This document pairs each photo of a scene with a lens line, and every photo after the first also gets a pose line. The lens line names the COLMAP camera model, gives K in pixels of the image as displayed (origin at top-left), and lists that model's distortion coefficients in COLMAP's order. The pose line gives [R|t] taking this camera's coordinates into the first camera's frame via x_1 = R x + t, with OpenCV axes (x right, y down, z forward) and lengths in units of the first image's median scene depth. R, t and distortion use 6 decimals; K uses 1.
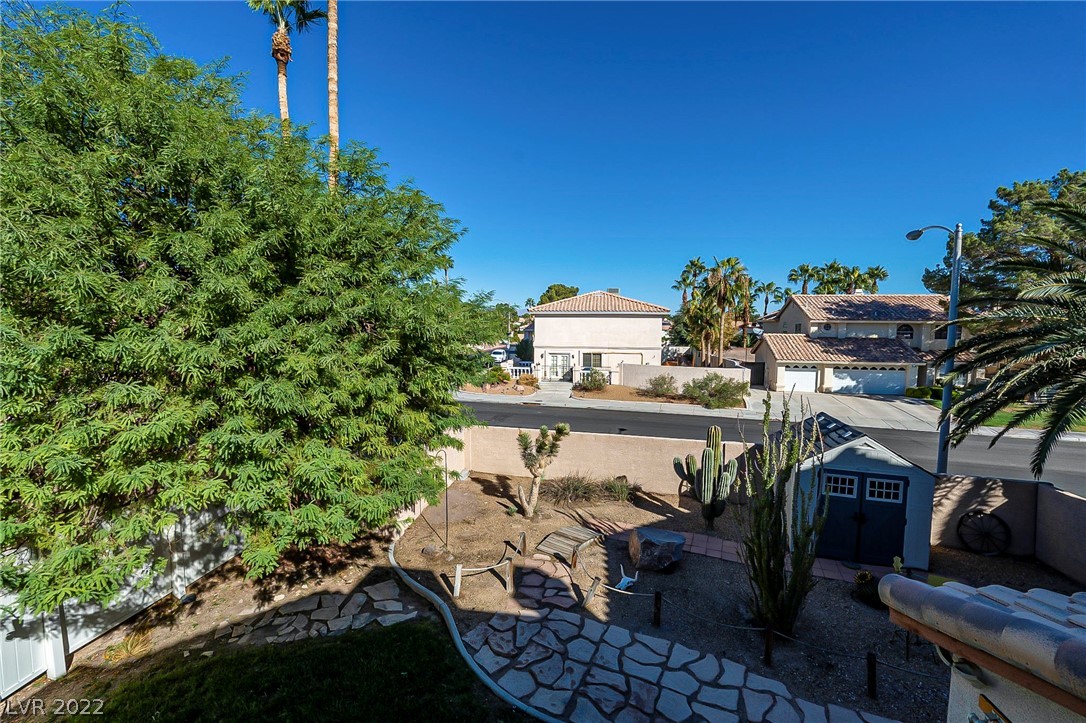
lens RADIAL K [[476.0, 0, 543.0], [0, 476.0, 361.5], [0, 0, 1]] dist [0.000987, 0.000332]
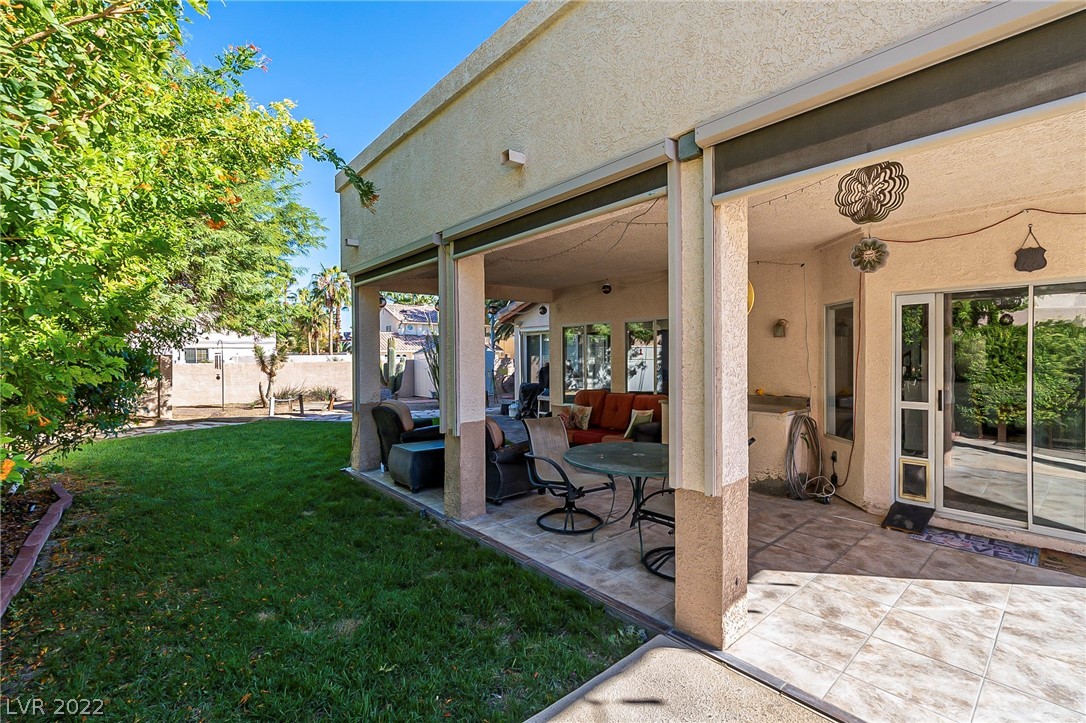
lens RADIAL K [[476.8, 0, 540.4], [0, 476.8, 360.7], [0, 0, 1]] dist [-0.005059, -0.000015]
pose [[0.660846, -0.023200, 0.750163, -0.525779], [0.072634, 0.996807, -0.033158, 0.300606], [-0.746998, 0.076400, 0.660421, -0.454643]]
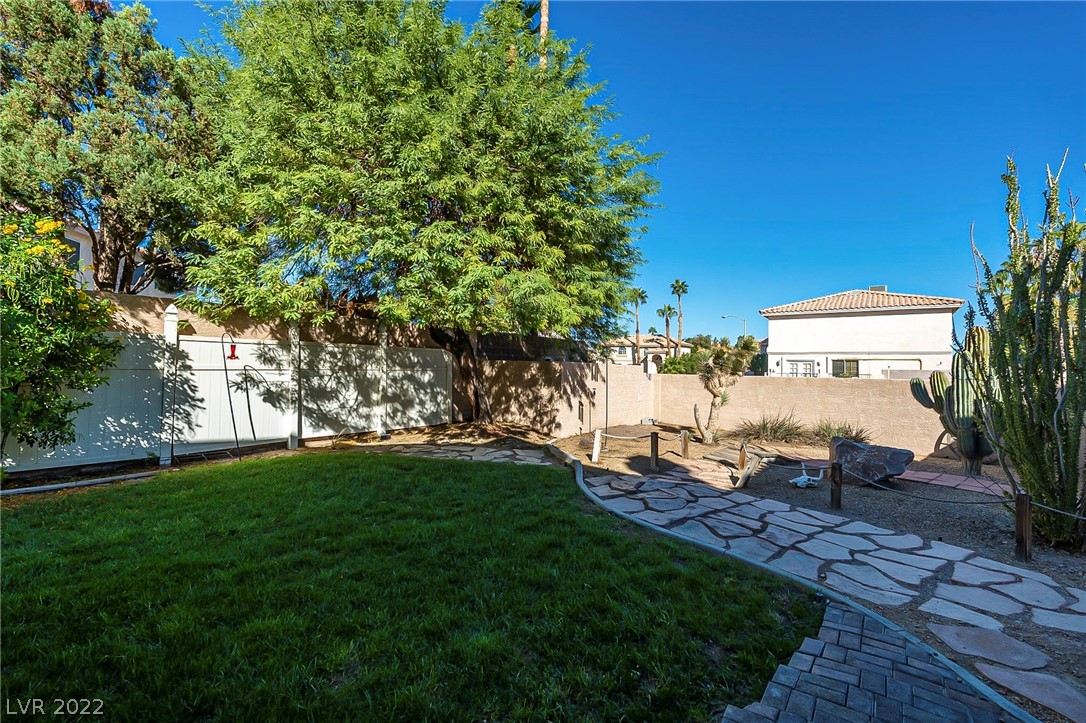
lens RADIAL K [[476.8, 0, 540.4], [0, 476.8, 360.7], [0, 0, 1]] dist [-0.005059, -0.000015]
pose [[0.876386, -0.002997, -0.481601, 0.126831], [-0.044206, 0.995259, -0.086637, 0.268933], [0.479577, 0.097217, 0.872098, 0.074089]]
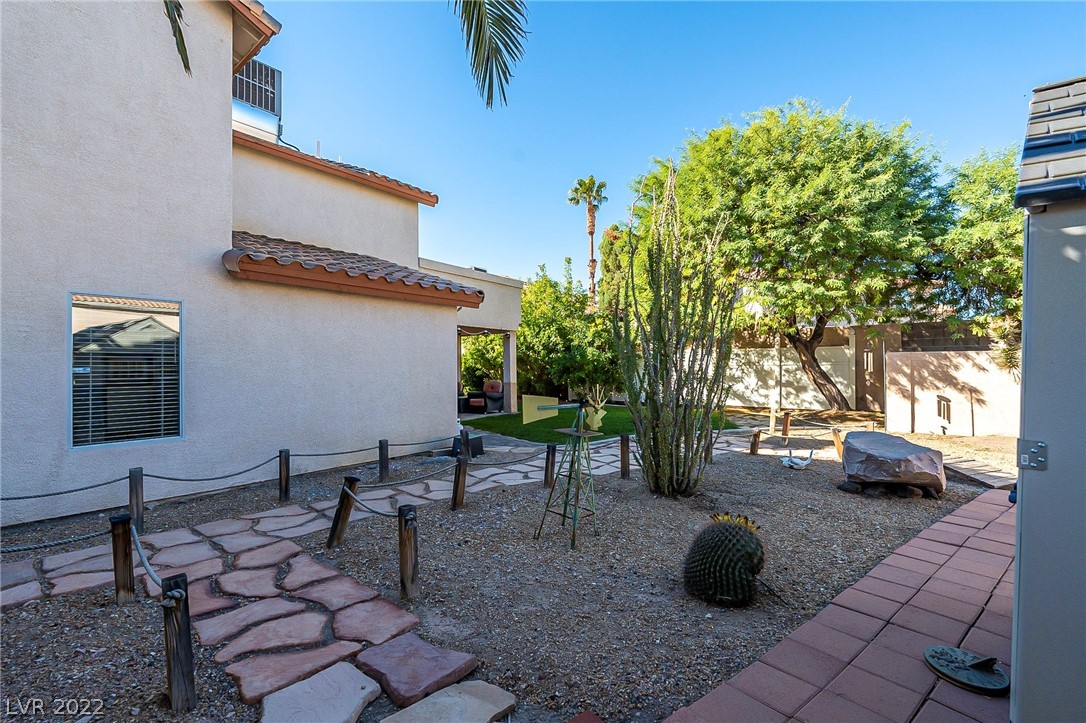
lens RADIAL K [[476.0, 0, 543.0], [0, 476.0, 361.5], [0, 0, 1]] dist [0.000987, 0.000332]
pose [[-0.501002, -0.018436, -0.865249, 0.809058], [-0.065023, 0.997749, 0.016391, 0.236466], [0.863000, 0.064473, -0.501074, 0.773049]]
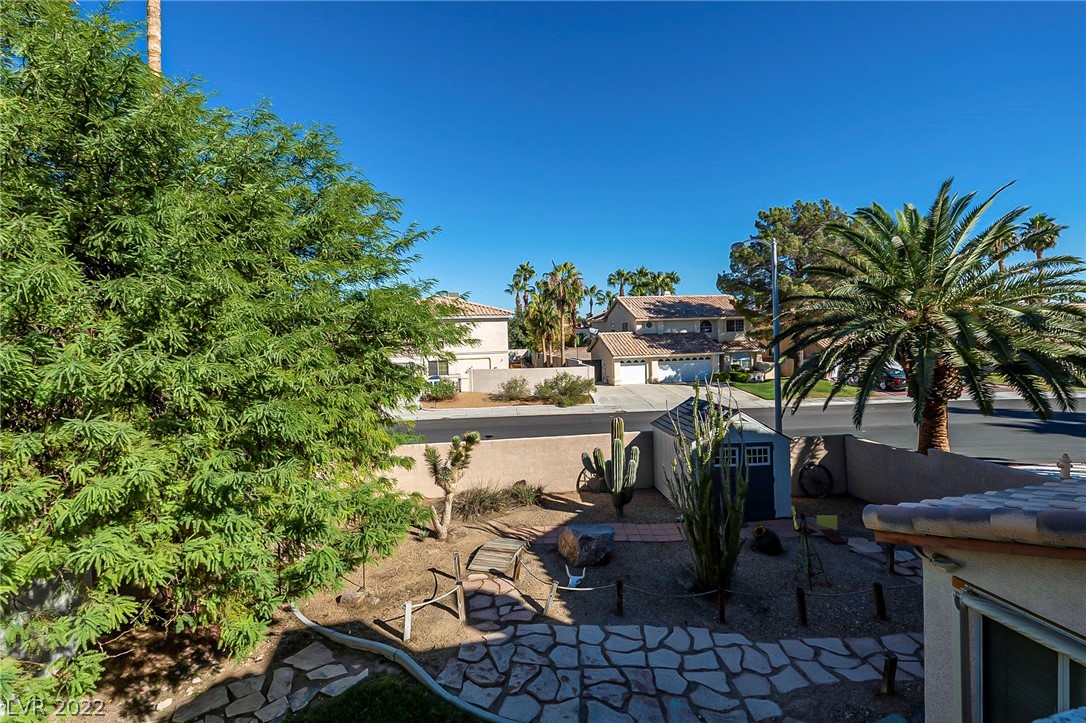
lens RADIAL K [[495.1, 0, 549.4], [0, 495.1, 335.6], [0, 0, 1]] dist [-0.001264, 0.000284]
pose [[0.928320, -0.040705, 0.369548, -0.178451], [0.065108, 0.996427, -0.053802, 0.001978], [-0.366038, 0.074006, 0.927653, 0.014066]]
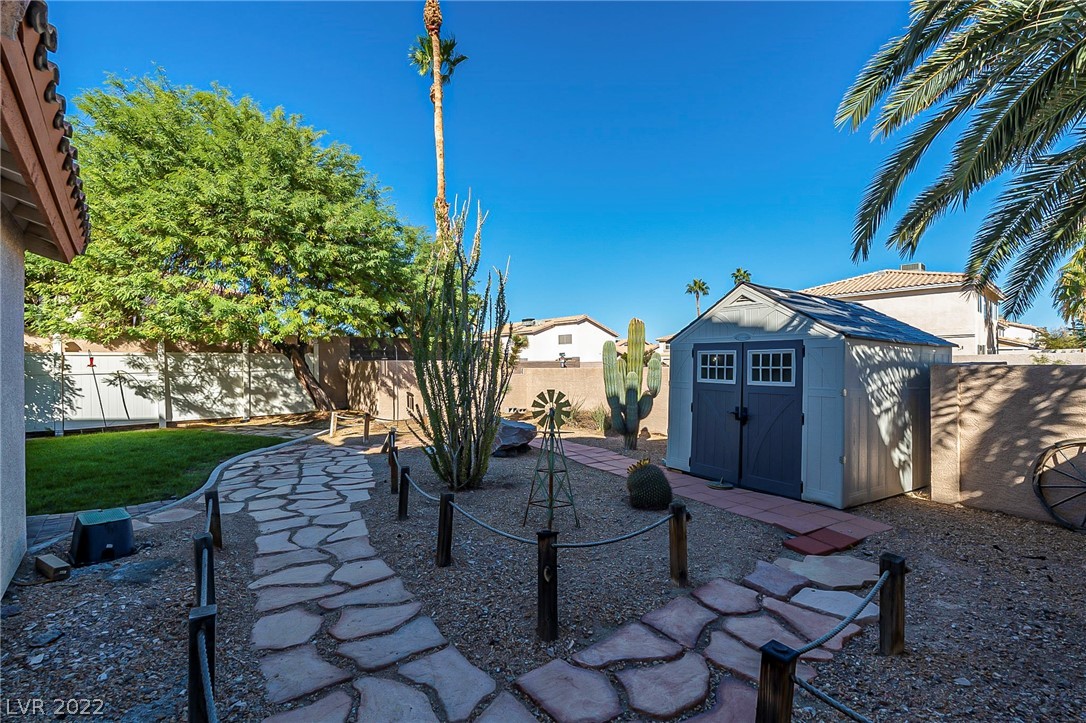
lens RADIAL K [[473.2, 0, 543.0], [0, 473.2, 361.5], [0, 0, 1]] dist [-0.004303, 0.000141]
pose [[0.758926, -0.024157, -0.650728, 0.742059], [-0.030434, 0.996904, -0.072502, 0.263215], [0.650465, 0.074828, 0.755841, 0.290915]]
